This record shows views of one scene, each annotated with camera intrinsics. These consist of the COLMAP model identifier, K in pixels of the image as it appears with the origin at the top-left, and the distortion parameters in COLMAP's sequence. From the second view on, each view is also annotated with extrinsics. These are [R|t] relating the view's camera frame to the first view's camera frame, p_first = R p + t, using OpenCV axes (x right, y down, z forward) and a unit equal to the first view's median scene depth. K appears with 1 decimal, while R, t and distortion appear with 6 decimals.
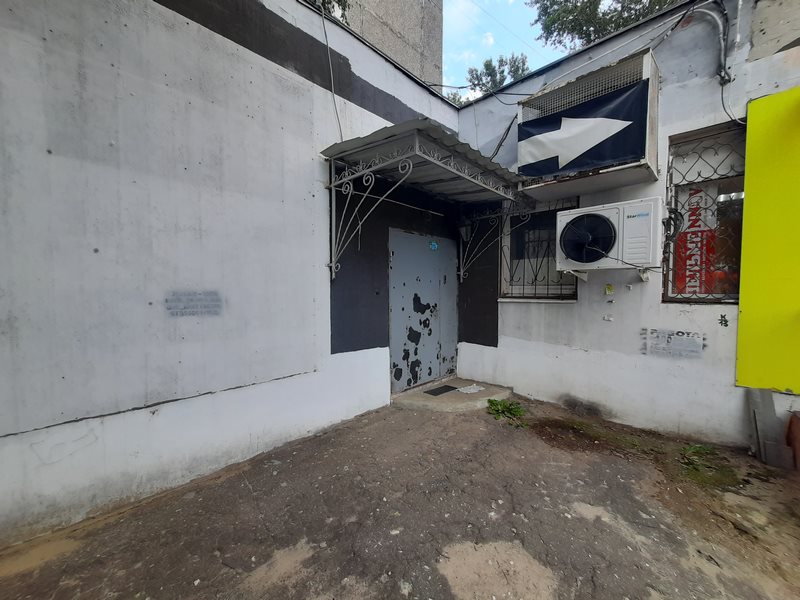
lens RADIAL K [[320.8, 0, 400.0], [0, 320.8, 300.0], [0, 0, 1]] dist [-0.000405, -0.000025]
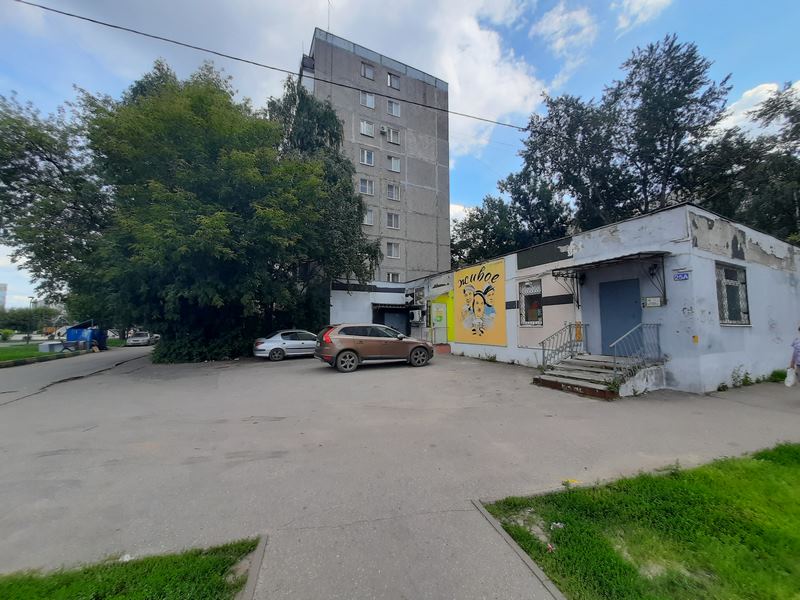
lens RADIAL K [[320.8, 0, 400.0], [0, 320.8, 300.0], [0, 0, 1]] dist [-0.000405, -0.000025]
pose [[0.945826, -0.030529, -0.323234, 1.663980], [-0.009294, 0.992615, -0.120947, 0.170222], [0.324539, 0.117399, 0.938558, -3.387890]]
